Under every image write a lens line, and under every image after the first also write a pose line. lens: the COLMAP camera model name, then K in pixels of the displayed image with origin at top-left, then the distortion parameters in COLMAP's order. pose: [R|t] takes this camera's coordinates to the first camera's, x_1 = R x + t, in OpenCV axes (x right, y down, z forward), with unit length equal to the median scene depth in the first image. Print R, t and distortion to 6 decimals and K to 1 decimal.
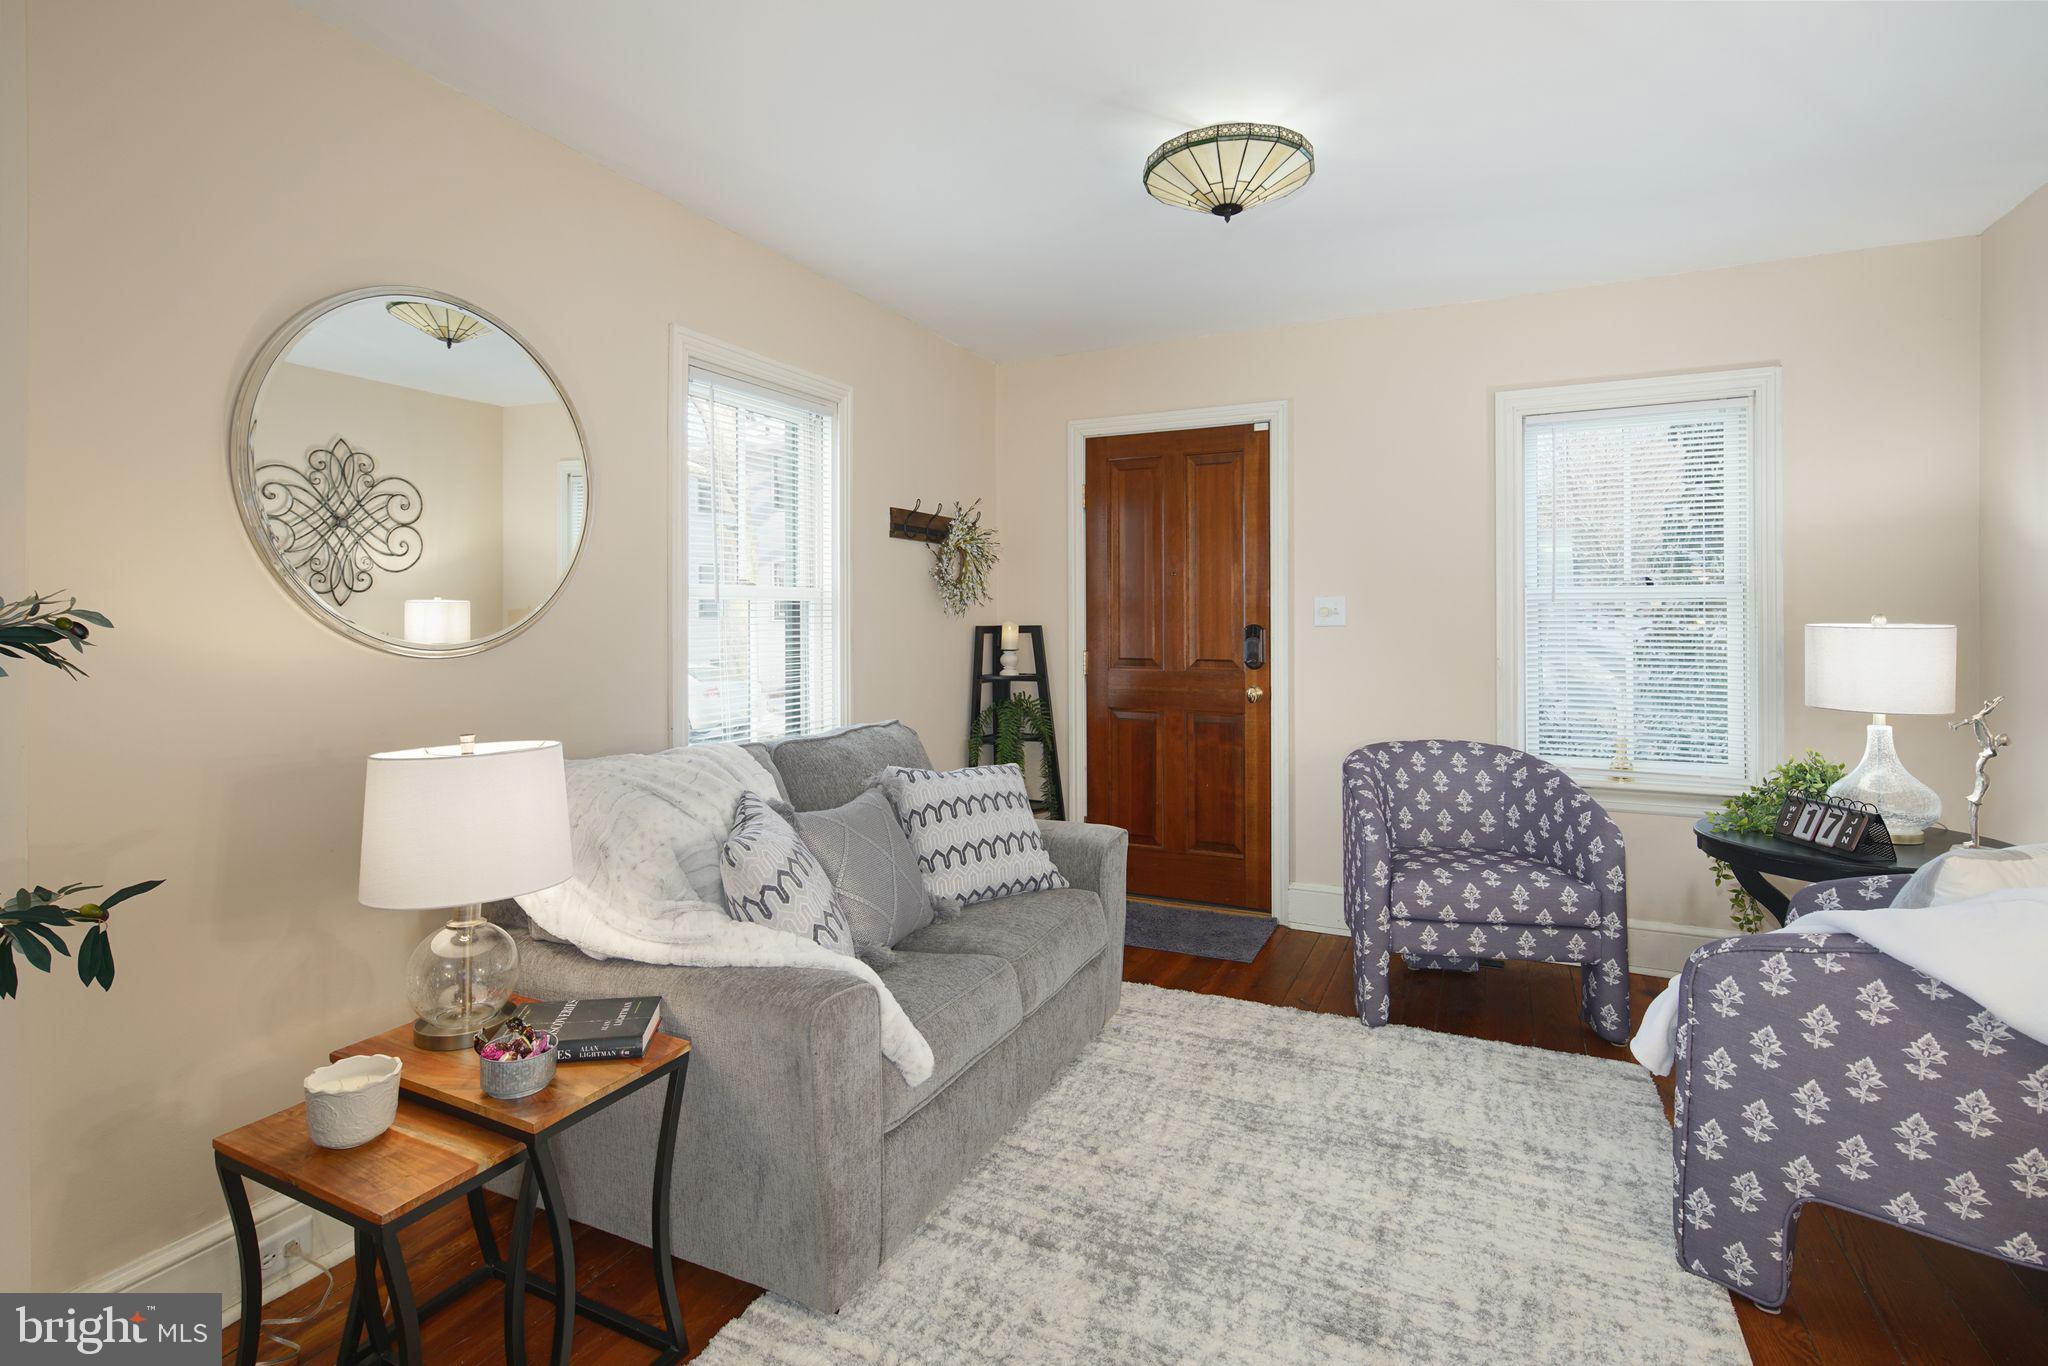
lens RADIAL K [[993.0, 0, 1009.3], [0, 993.0, 612.0], [0, 0, 1]] dist [-0.001057, -0.001280]
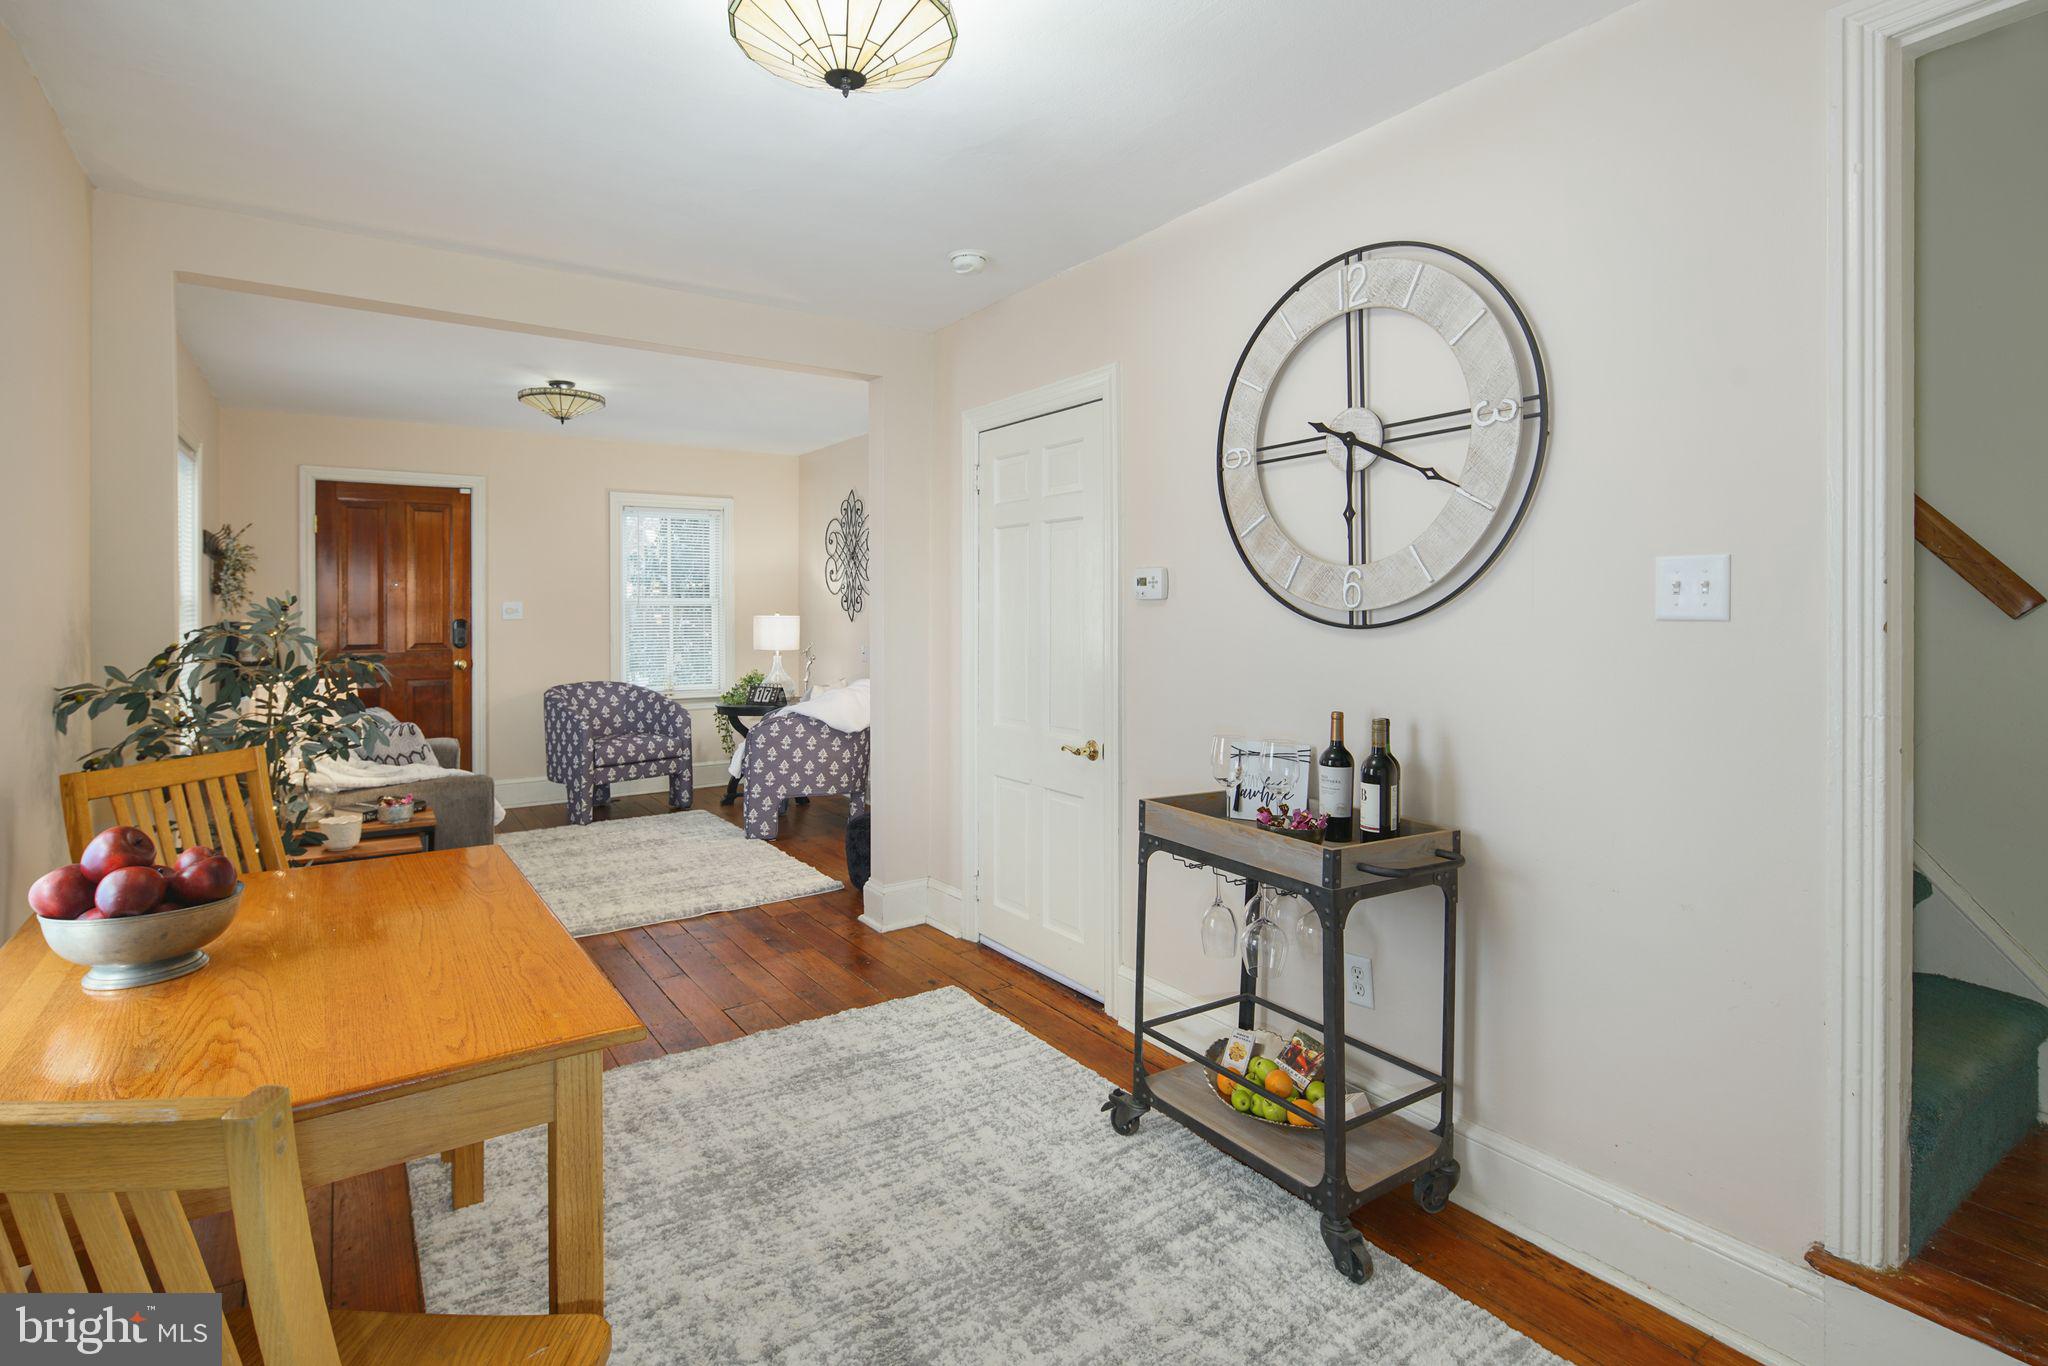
lens RADIAL K [[993.0, 0, 1011.4], [0, 993.0, 614.6], [0, 0, 1]] dist [-0.001057, -0.001280]
pose [[0.501380, -0.005574, 0.865209, -0.899978], [0.000847, 0.999982, 0.005951, -0.004422], [-0.865227, -0.002251, 0.501376, -0.696919]]
